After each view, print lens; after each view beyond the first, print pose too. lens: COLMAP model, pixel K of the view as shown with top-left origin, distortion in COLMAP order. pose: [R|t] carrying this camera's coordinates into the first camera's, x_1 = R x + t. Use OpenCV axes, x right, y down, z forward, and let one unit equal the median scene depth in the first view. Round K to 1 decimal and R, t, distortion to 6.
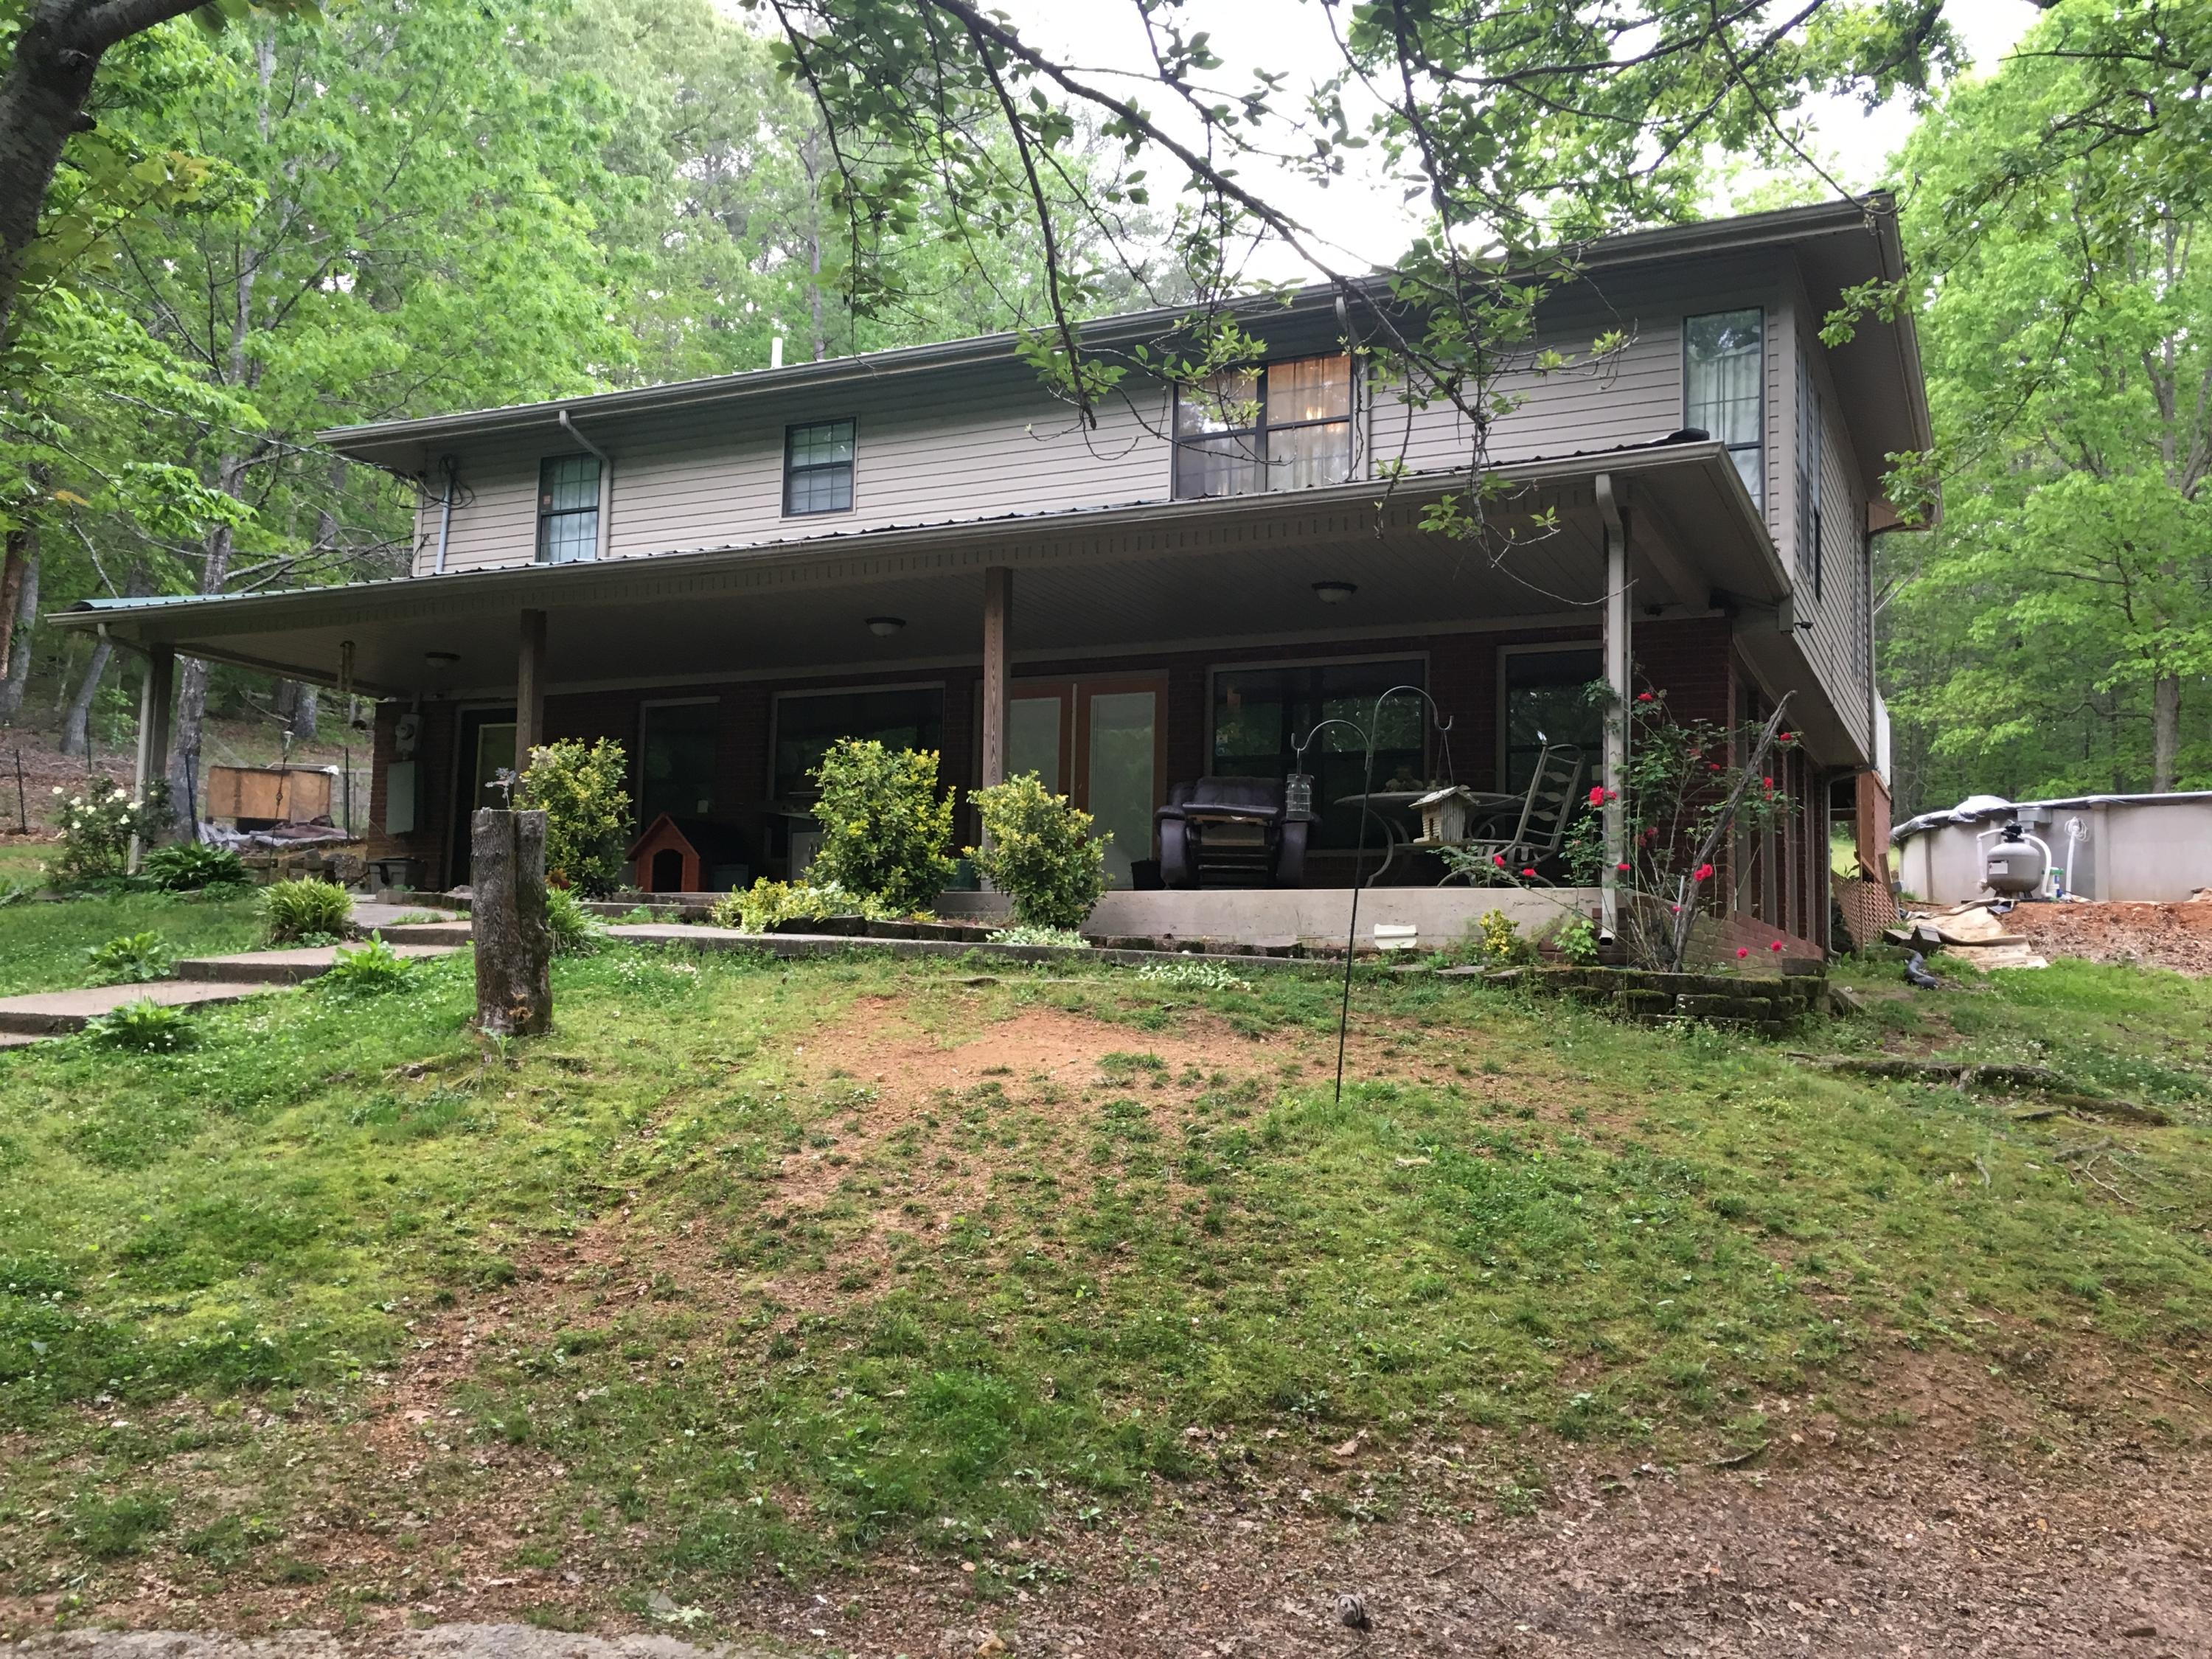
lens RADIAL K [[1867.8, 0, 1106.0], [0, 1867.8, 829.5], [0, 0, 1]] dist [0.084530, -0.107245]
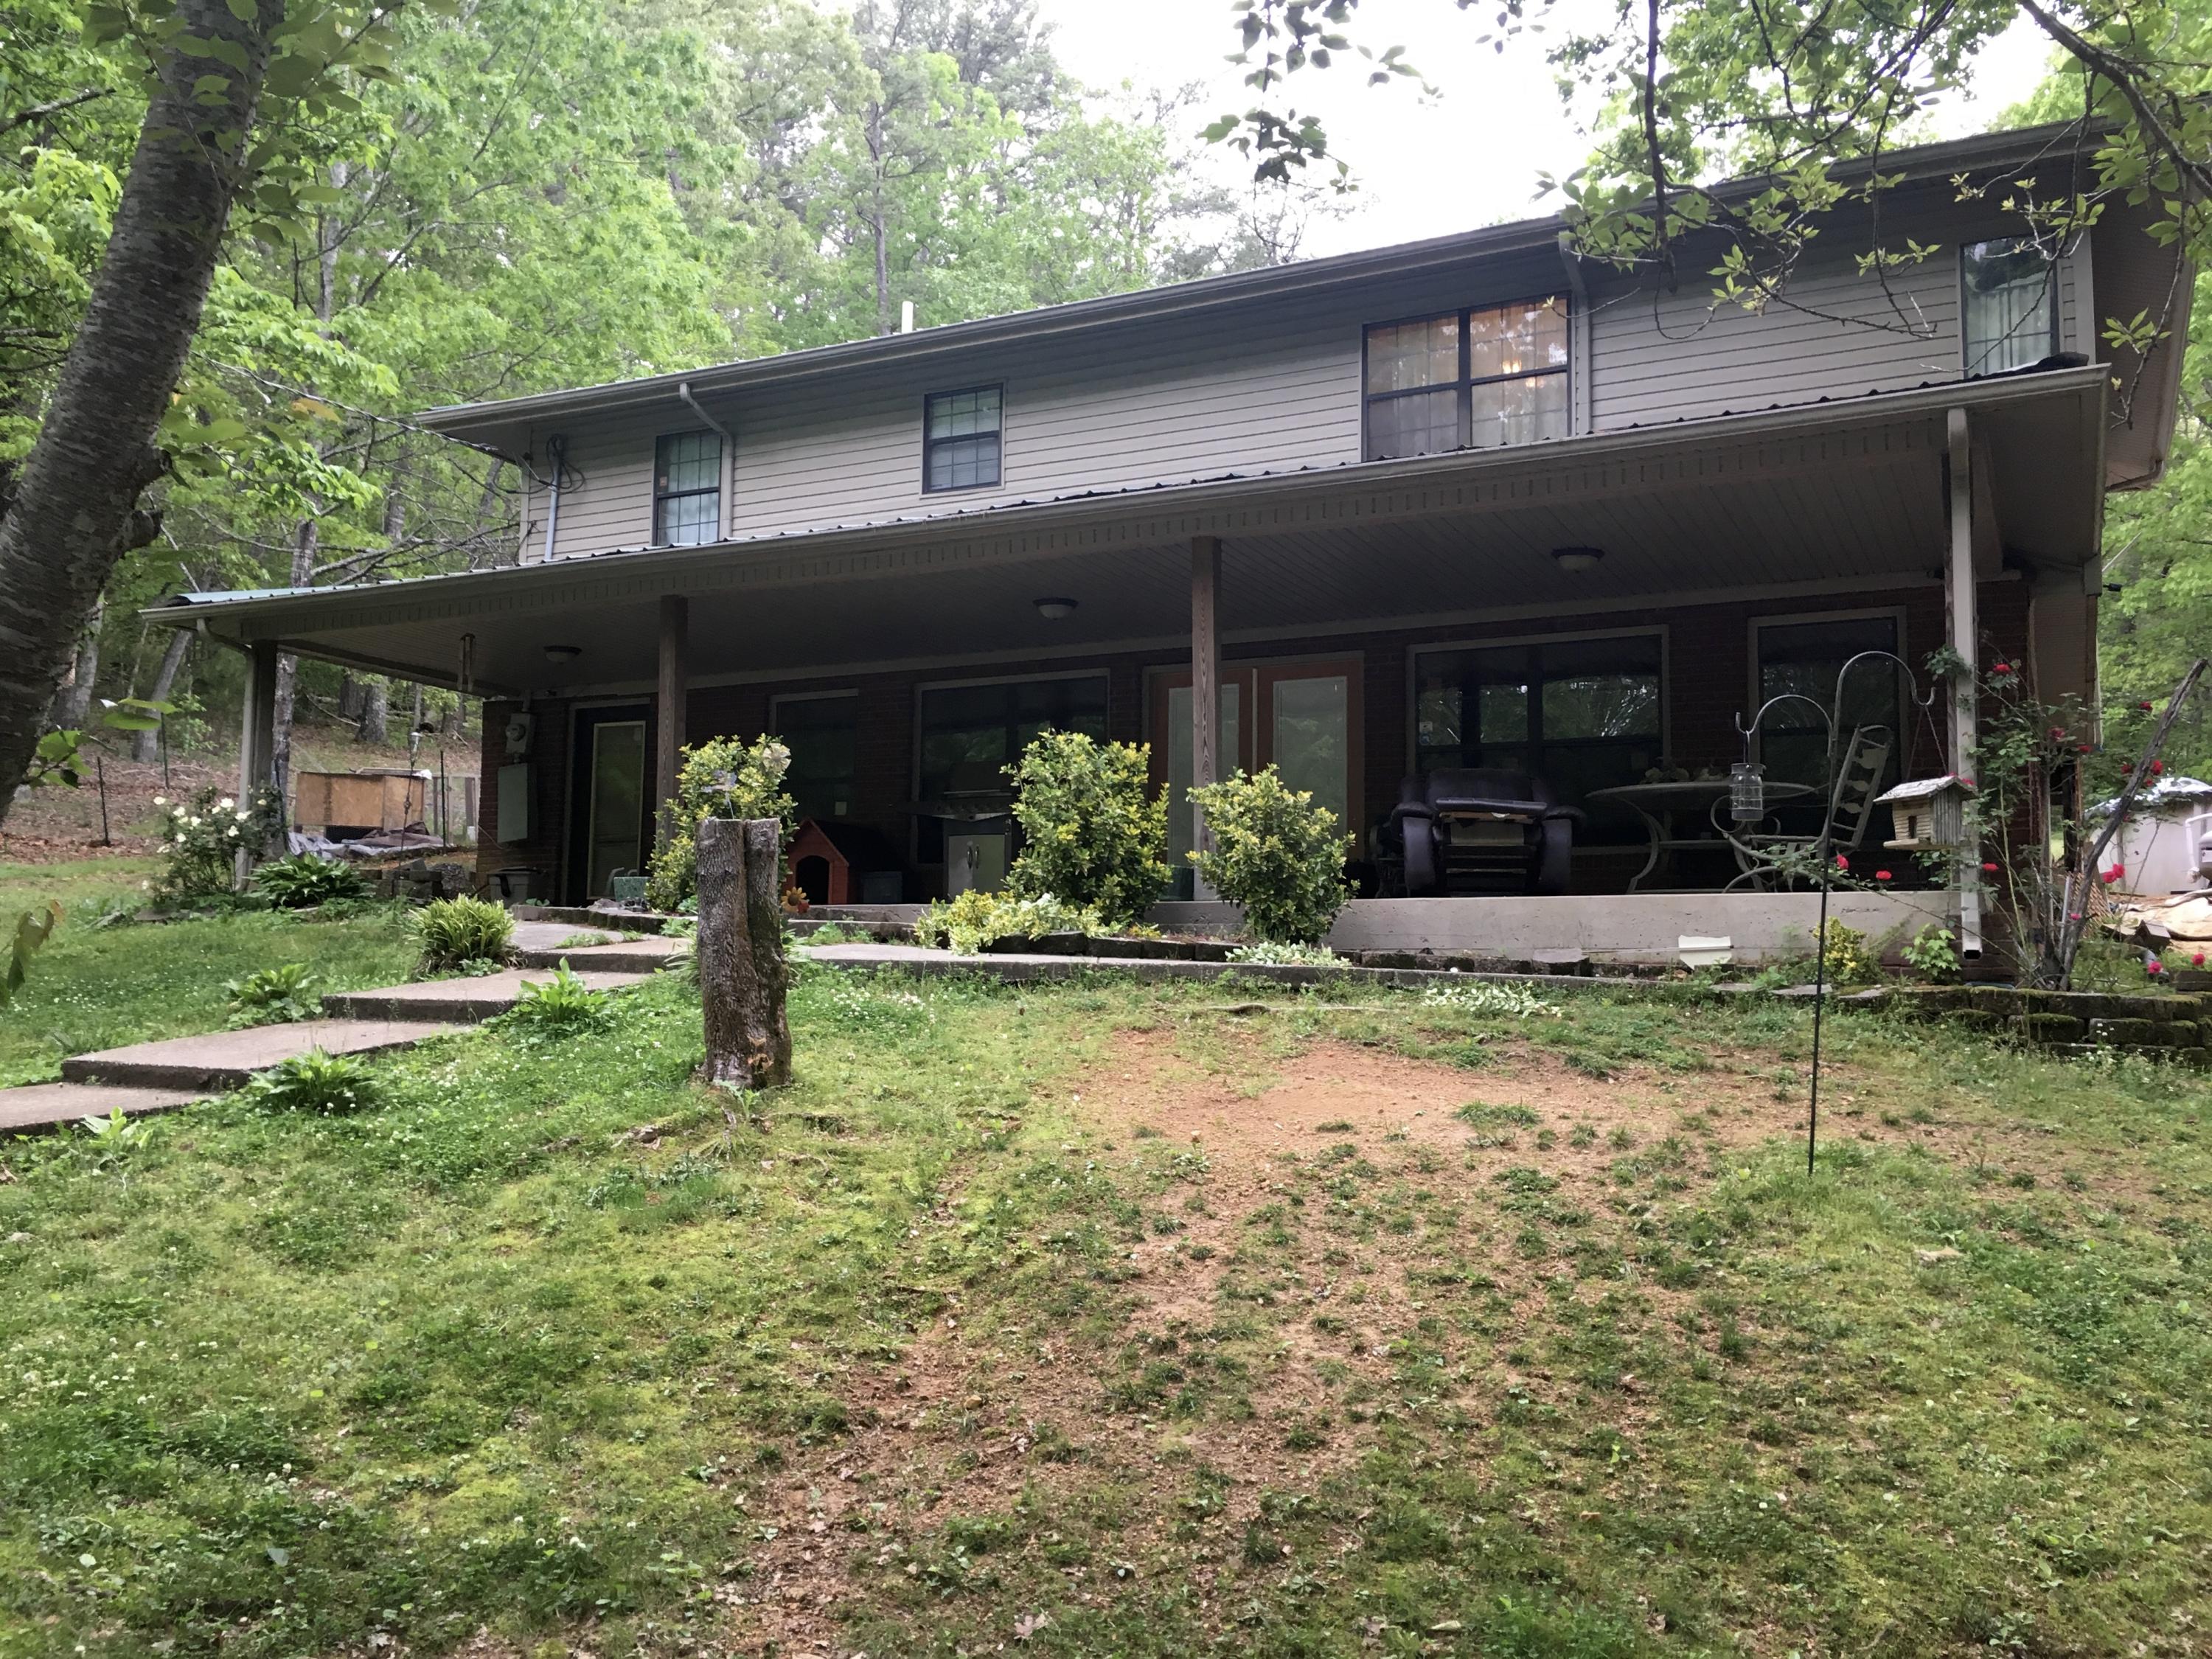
lens RADIAL K [[1867.8, 0, 1106.0], [0, 1867.8, 829.5], [0, 0, 1]] dist [0.084530, -0.107245]
pose [[0.999715, -0.012923, -0.020079, -0.105342], [0.012986, 0.999911, 0.002998, -0.004724], [0.020039, -0.003258, 0.999794, 0.127067]]
